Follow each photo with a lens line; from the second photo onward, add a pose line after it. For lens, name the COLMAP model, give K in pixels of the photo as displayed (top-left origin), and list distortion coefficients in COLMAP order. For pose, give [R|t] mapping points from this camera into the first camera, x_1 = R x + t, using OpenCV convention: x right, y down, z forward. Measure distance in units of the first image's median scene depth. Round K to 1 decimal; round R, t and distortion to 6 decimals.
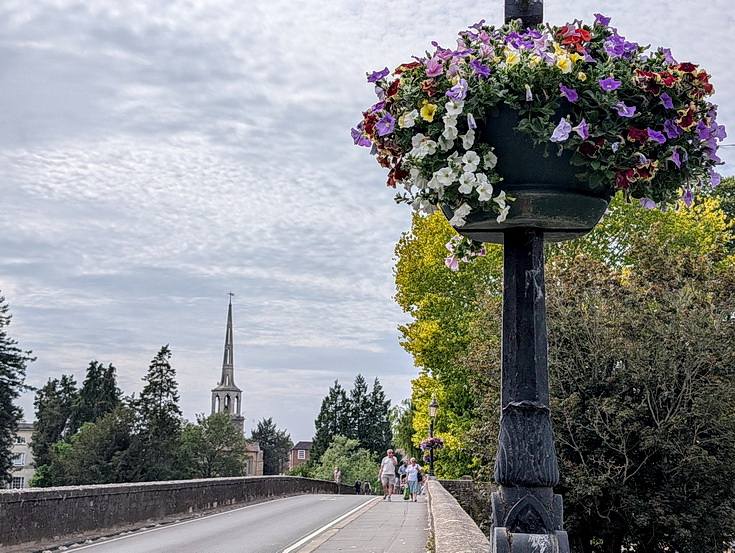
lens RADIAL K [[1049.8, 0, 368.4], [0, 1049.8, 276.5], [0, 0, 1]] dist [0.017458, 0.000000]
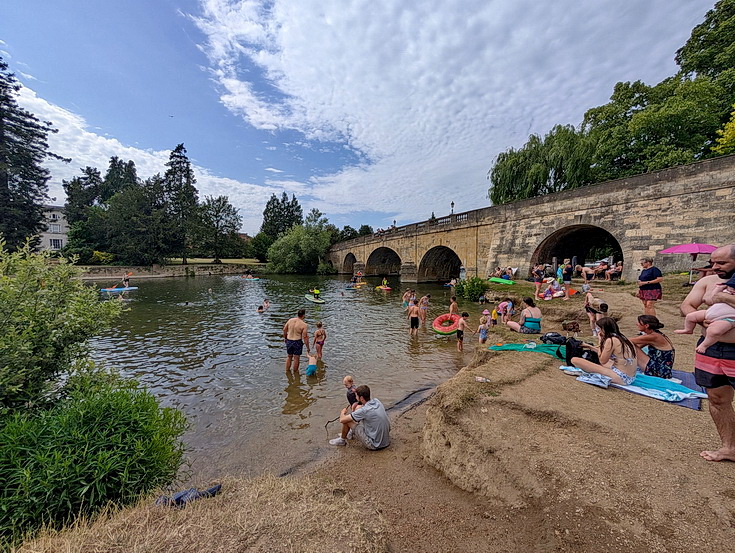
lens RADIAL K [[275.3, 0, 366.9], [0, 275.3, 276.2], [0, 0, 1]] dist [0.000624, 0.000060]
pose [[0.867845, -0.040423, 0.495188, -0.152020], [-0.090333, 0.967235, 0.237270, 0.119304], [-0.488554, -0.250645, 0.835758, 0.461059]]
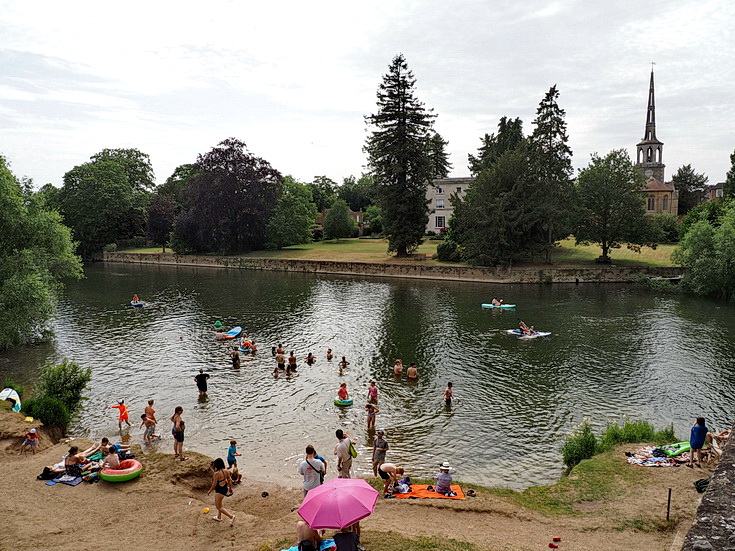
lens RADIAL K [[530.5, 0, 368.5], [0, 530.5, 271.6], [0, 0, 1]] dist [-0.051557, 0.001537]
pose [[0.787124, 0.044182, -0.615211, -0.016817], [0.139010, 0.959062, 0.246730, 0.080177], [0.600926, -0.279727, 0.748759, 0.434882]]
